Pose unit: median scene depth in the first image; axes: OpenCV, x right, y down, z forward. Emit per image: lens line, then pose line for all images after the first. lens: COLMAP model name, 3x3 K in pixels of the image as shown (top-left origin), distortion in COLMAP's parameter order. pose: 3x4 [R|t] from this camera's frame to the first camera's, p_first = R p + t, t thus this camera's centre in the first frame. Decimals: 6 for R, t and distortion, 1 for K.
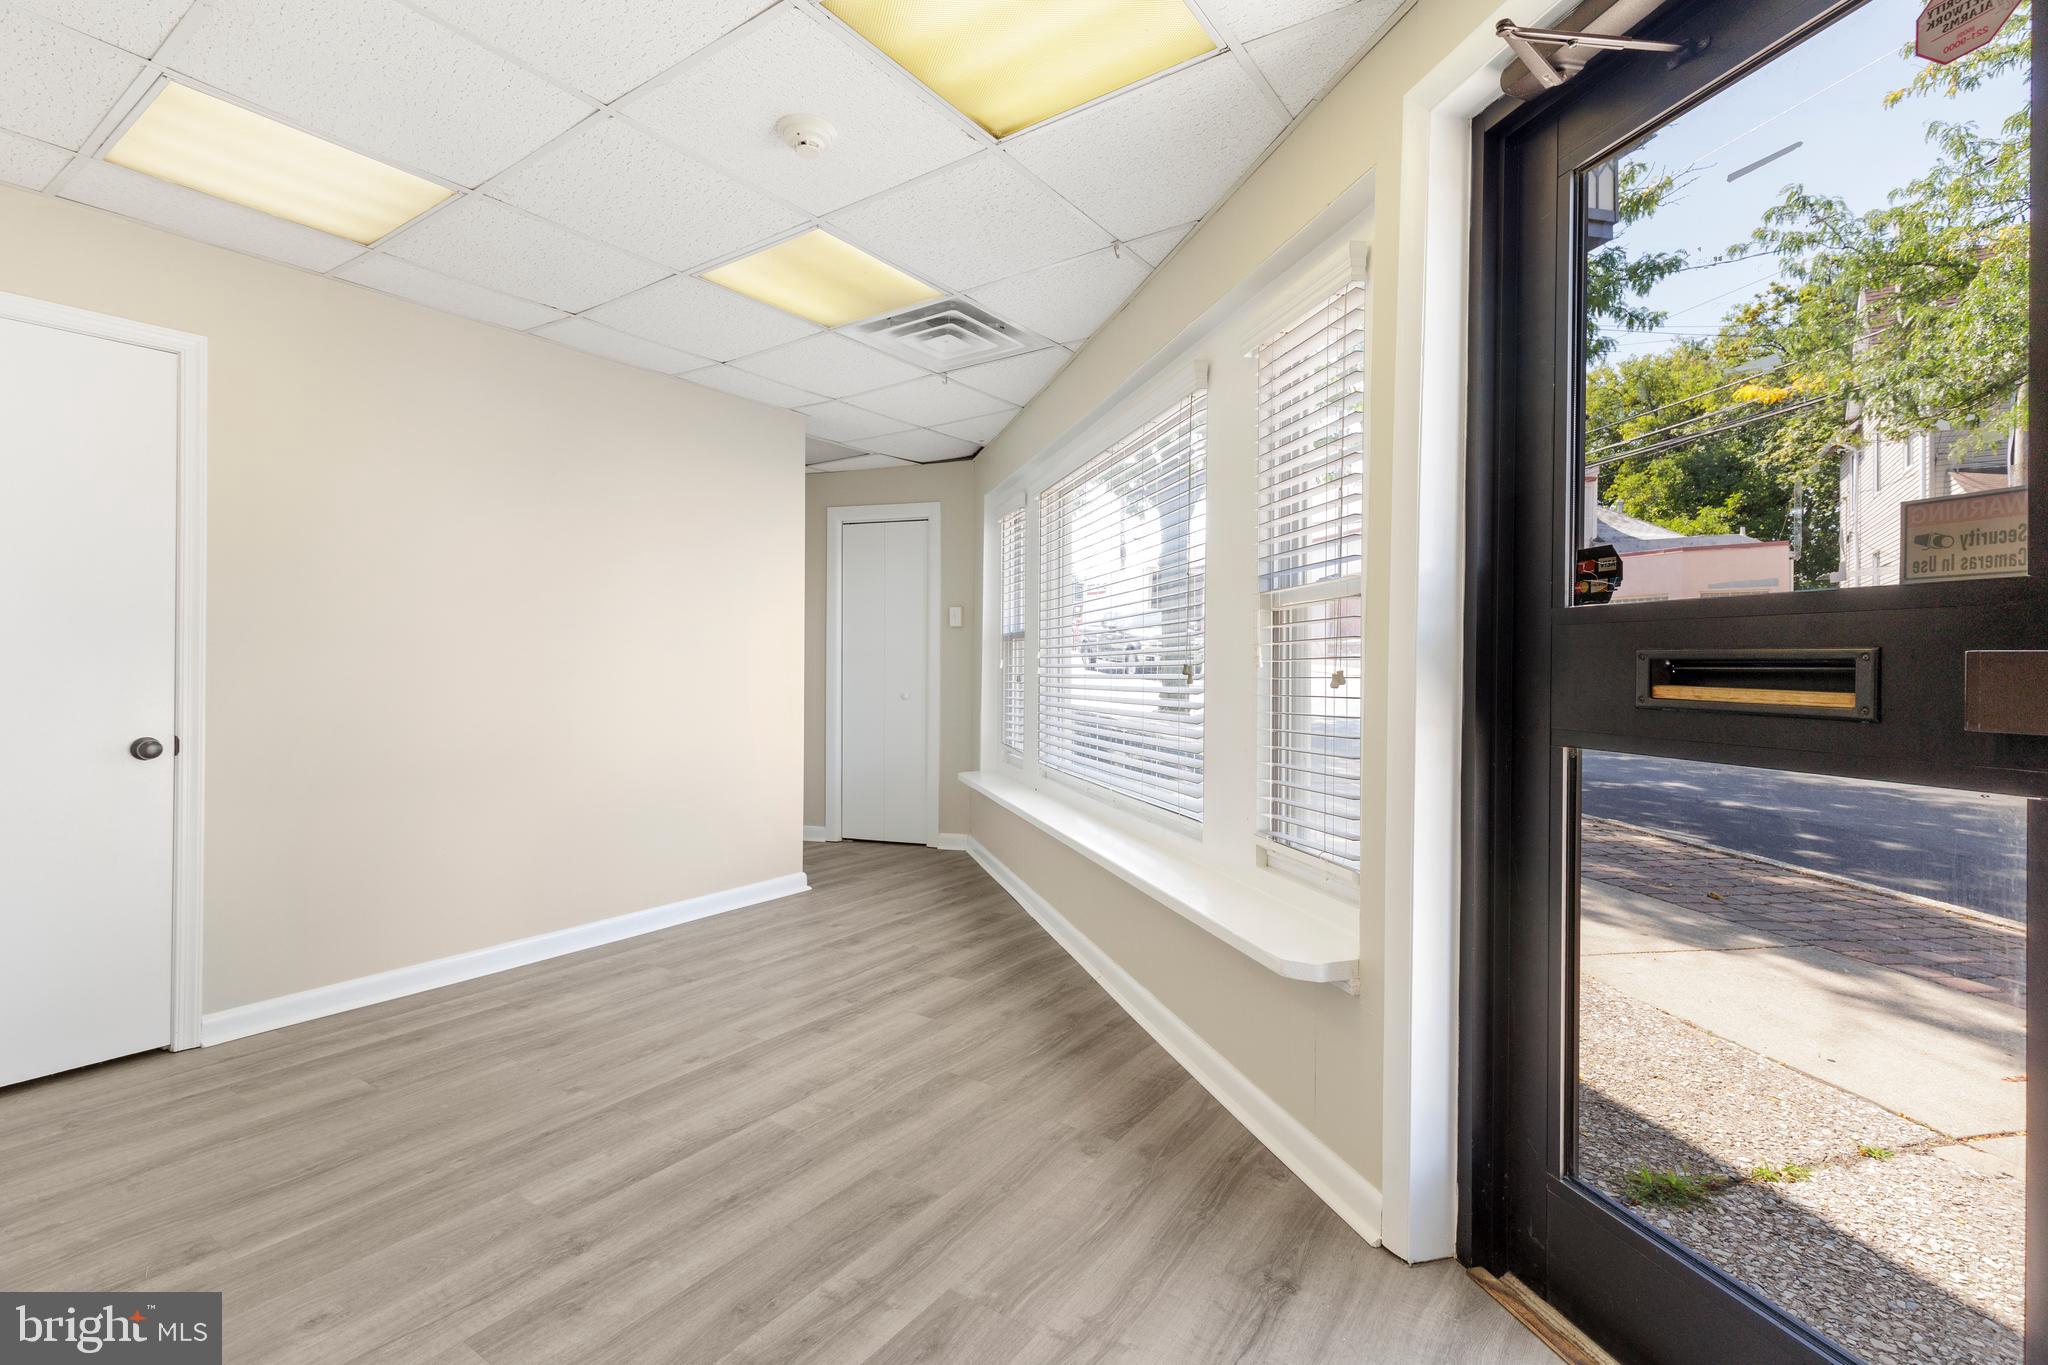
lens RADIAL K [[937.5, 0, 1026.2], [0, 937.5, 667.4], [0, 0, 1]] dist [0.010843, -0.001907]
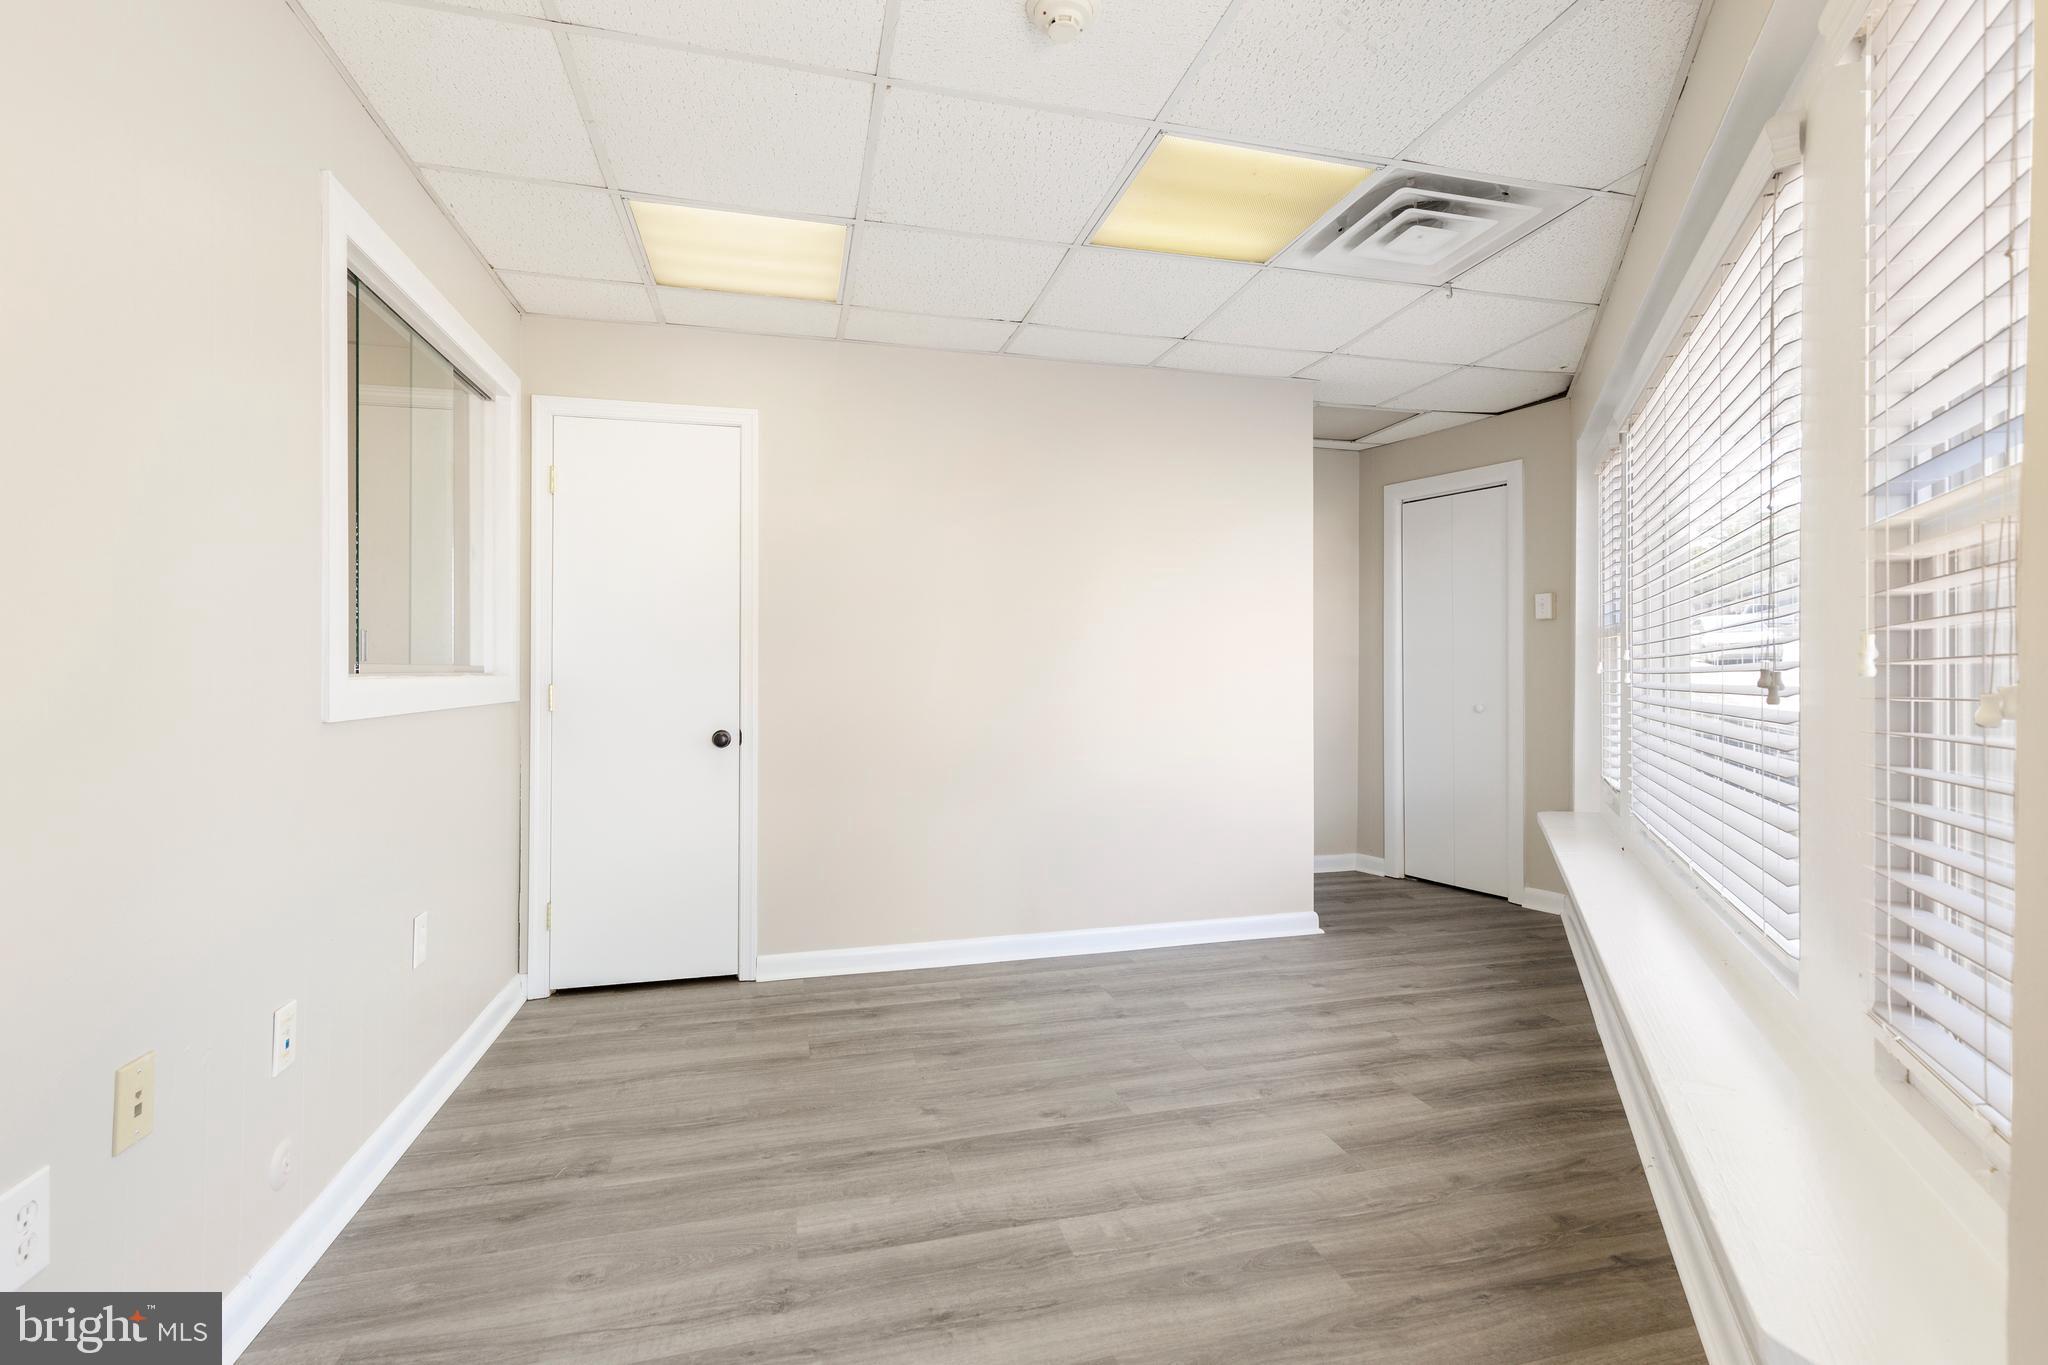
lens RADIAL K [[937.5, 0, 1028.1], [0, 937.5, 665.2], [0, 0, 1]] dist [0.010843, -0.001907]
pose [[0.762794, -0.007477, -0.646598, 0.187014], [0.002861, 0.999962, -0.008187, -0.001762], [0.646635, 0.004395, 0.762787, 0.269846]]
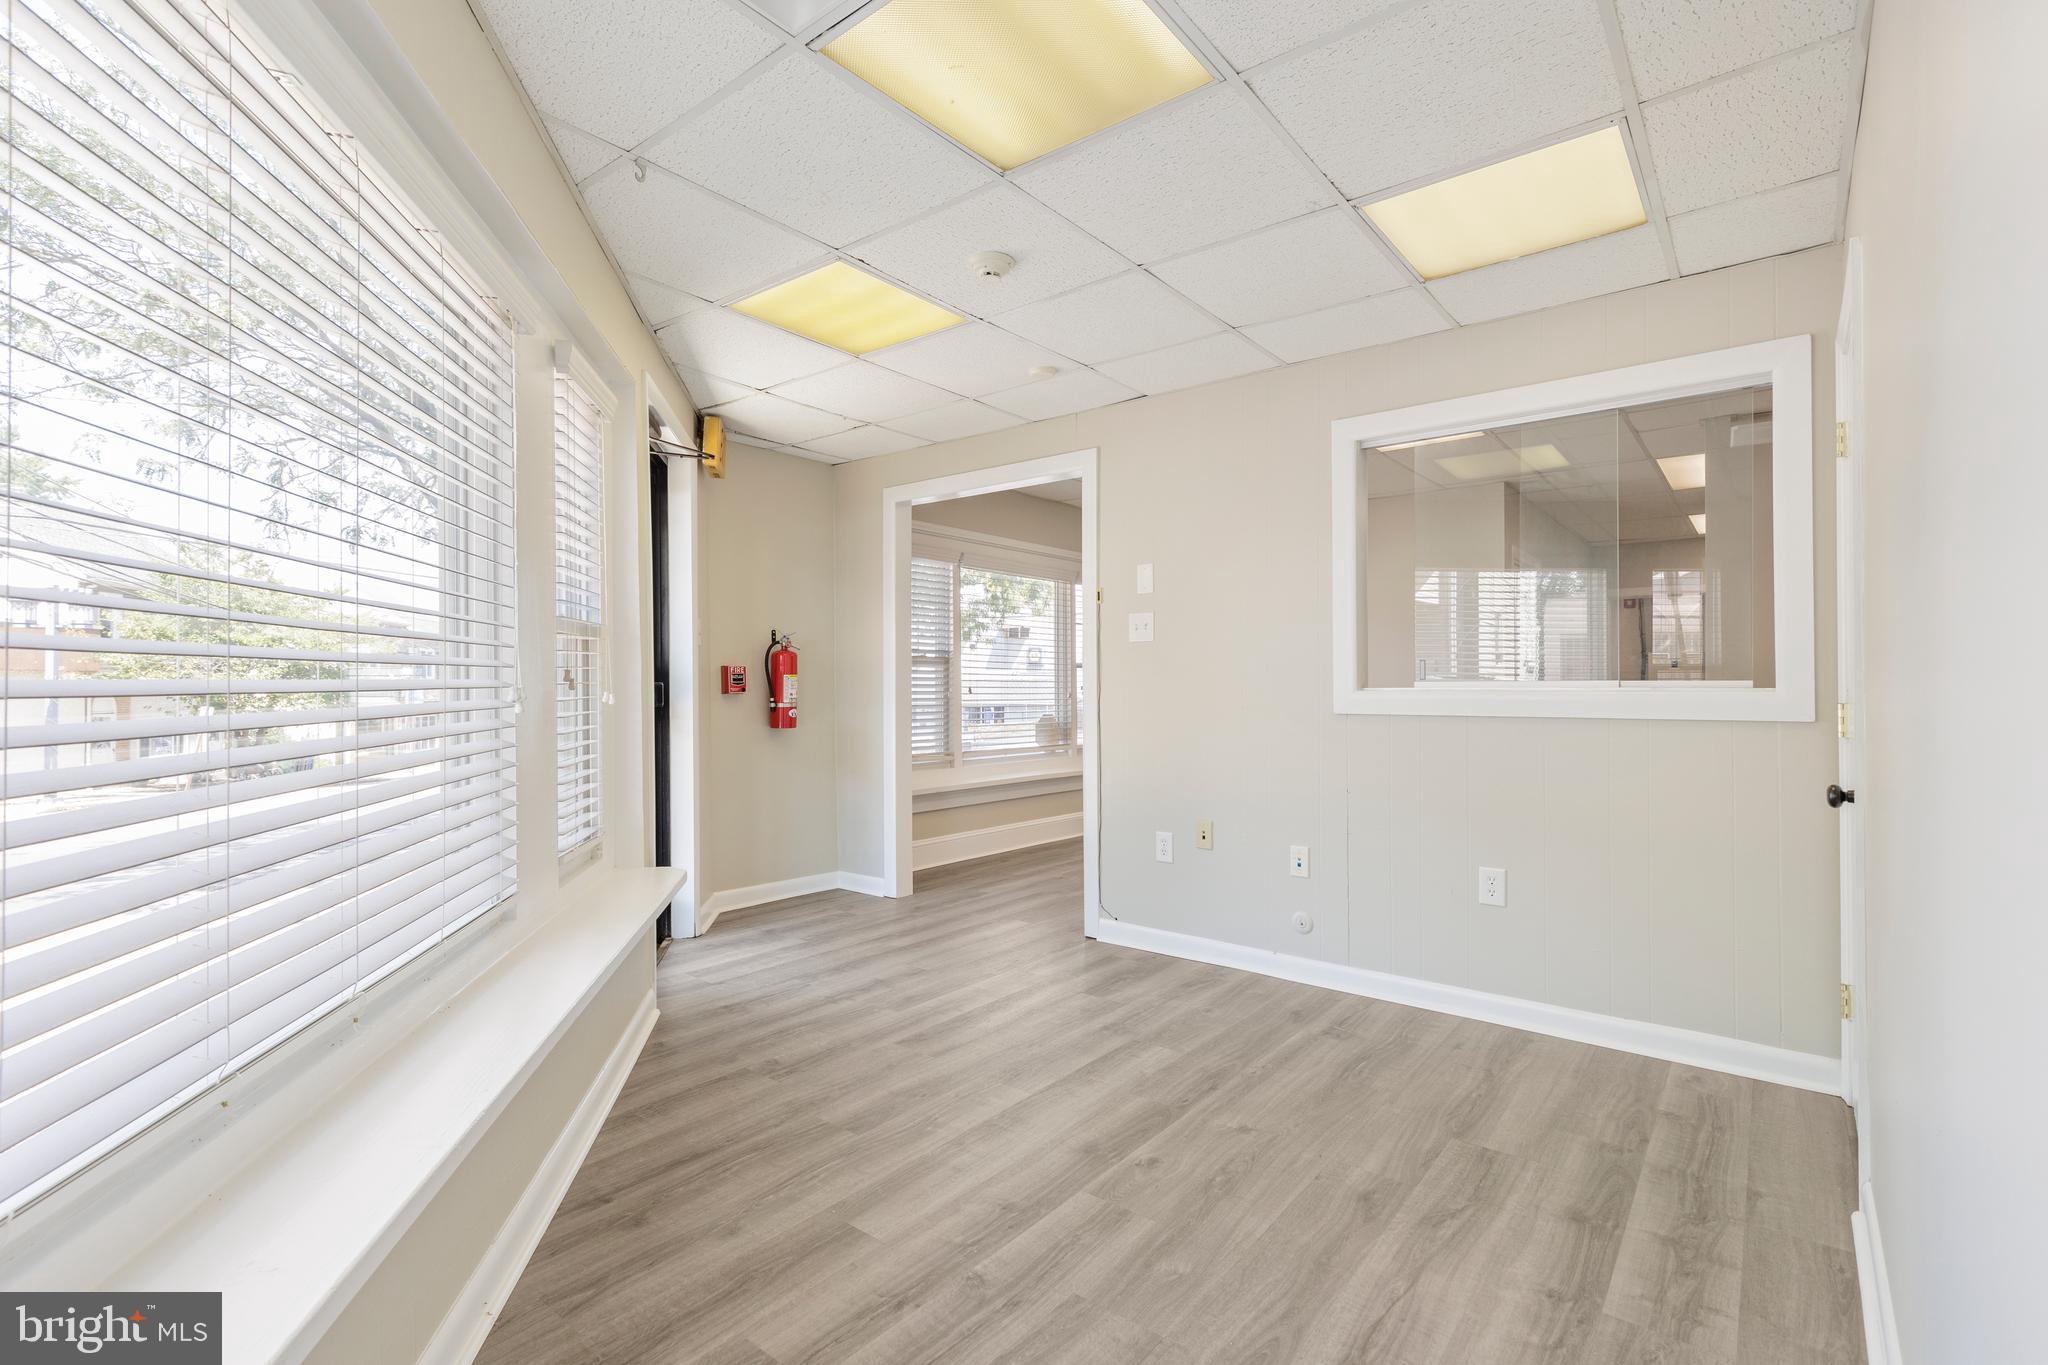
lens RADIAL K [[937.5, 0, 1061.4], [0, 937.5, 681.4], [0, 0, 1]] dist [0.010843, -0.001907]
pose [[-0.999591, -0.000791, 0.028584, -0.263865], [-0.000966, 0.999981, -0.006114, -0.004966], [-0.028579, -0.006139, -0.999573, 1.635145]]
